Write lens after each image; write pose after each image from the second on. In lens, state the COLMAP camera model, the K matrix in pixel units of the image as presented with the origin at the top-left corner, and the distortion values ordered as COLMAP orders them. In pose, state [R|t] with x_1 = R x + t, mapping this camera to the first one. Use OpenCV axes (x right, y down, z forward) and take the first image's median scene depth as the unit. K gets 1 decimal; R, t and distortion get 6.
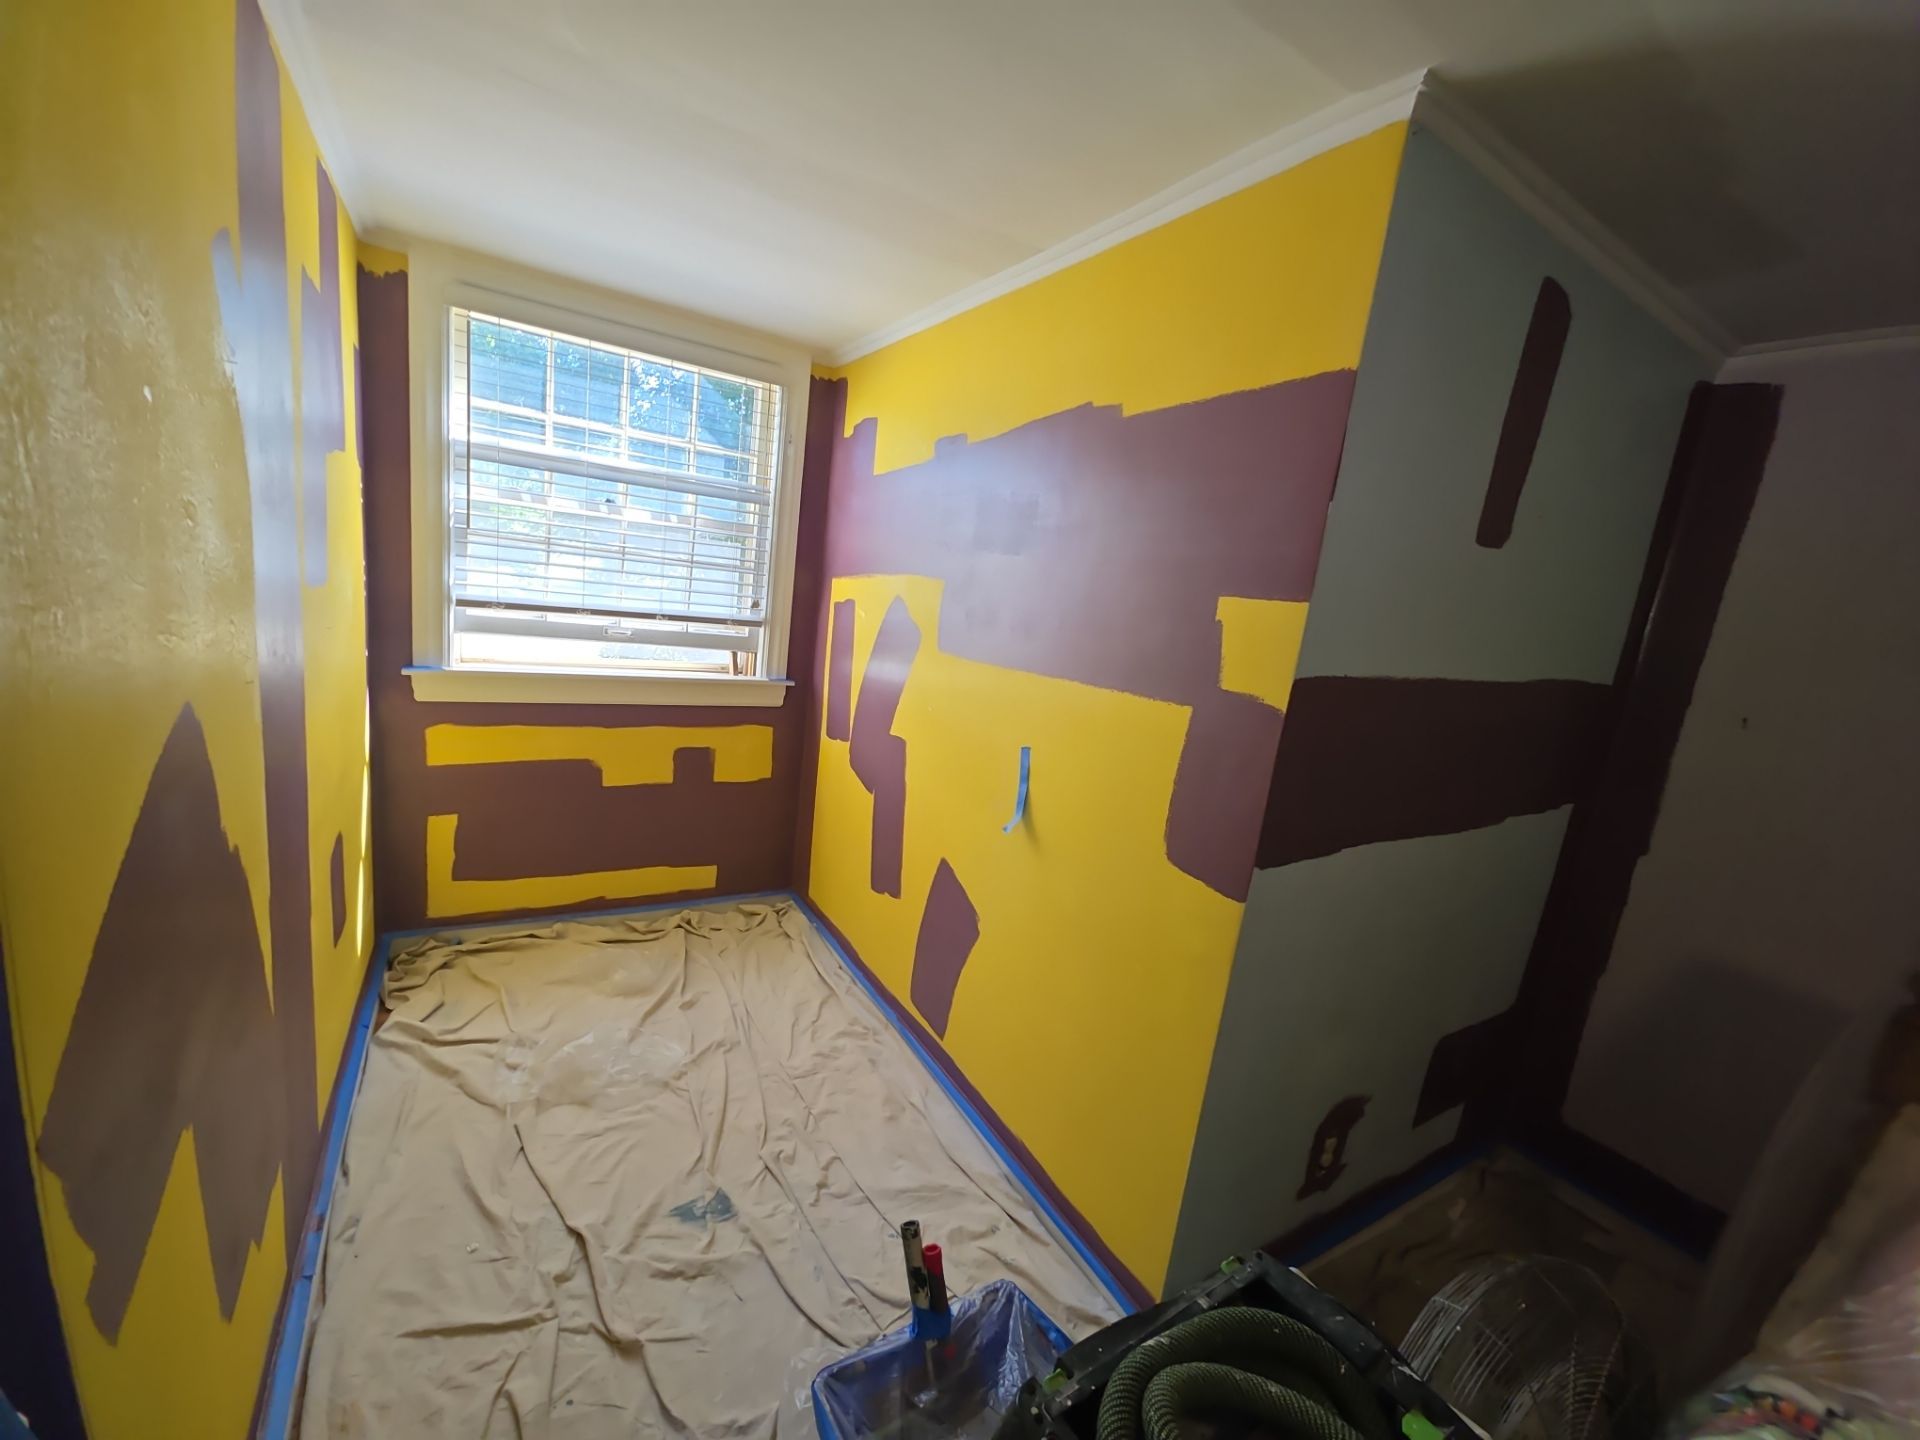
lens RADIAL K [[760.6, 0, 955.5], [0, 760.6, 732.0], [0, 0, 1]] dist [0.008077, -0.007395]
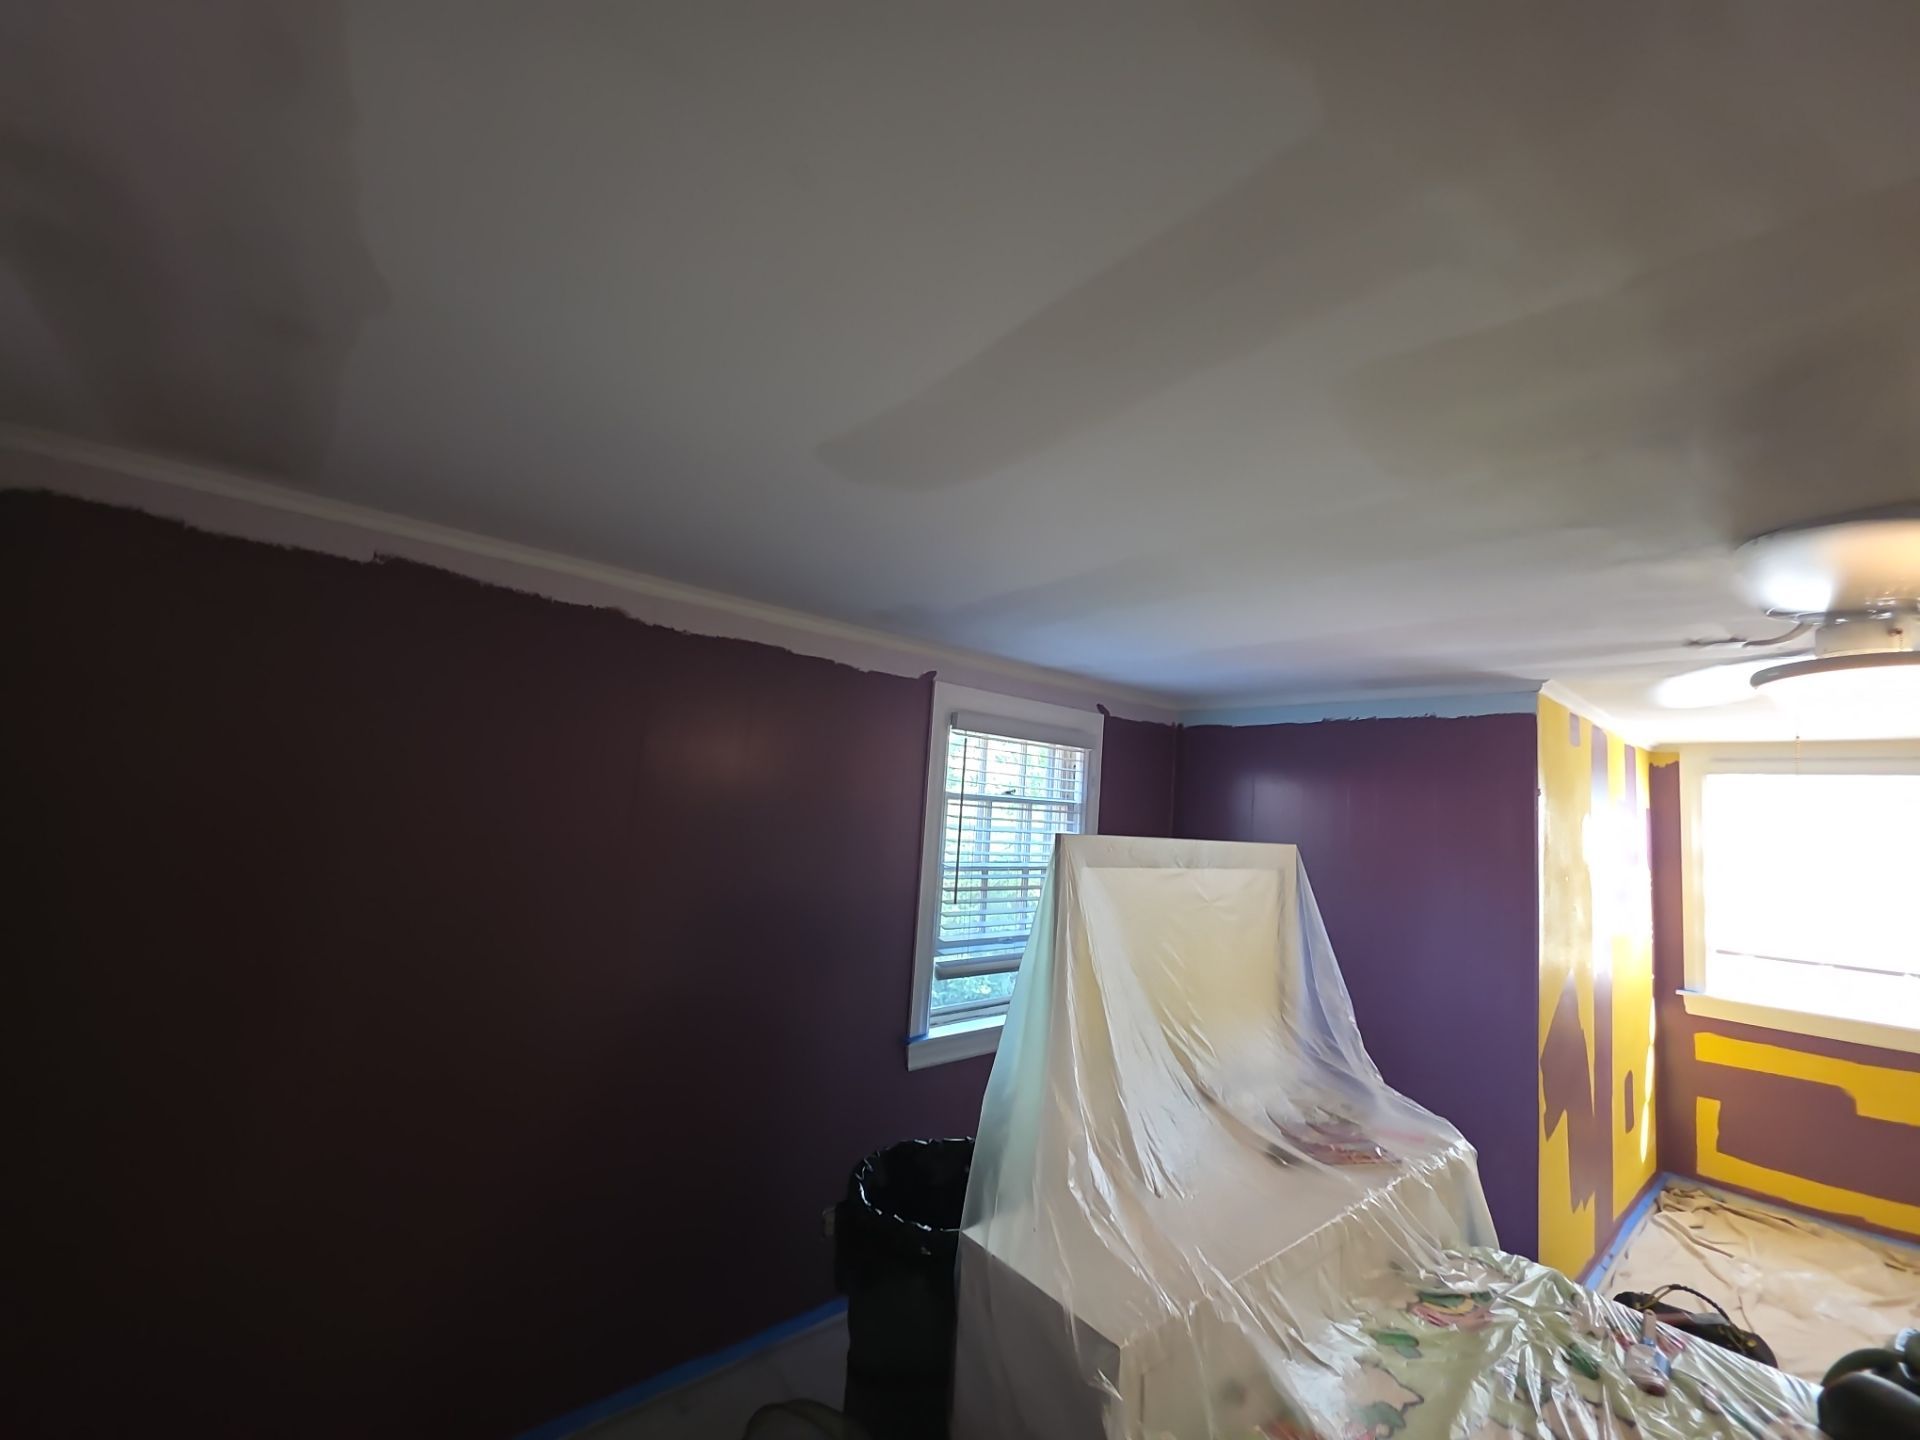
lens RADIAL K [[760.6, 0, 960.6], [0, 760.6, 726.9], [0, 0, 1]] dist [0.008077, -0.007395]
pose [[0.165940, -0.210943, -0.963310, 0.719067], [-0.237456, 0.939564, -0.246647, 0.157089], [0.957120, 0.269672, 0.105822, -0.801686]]
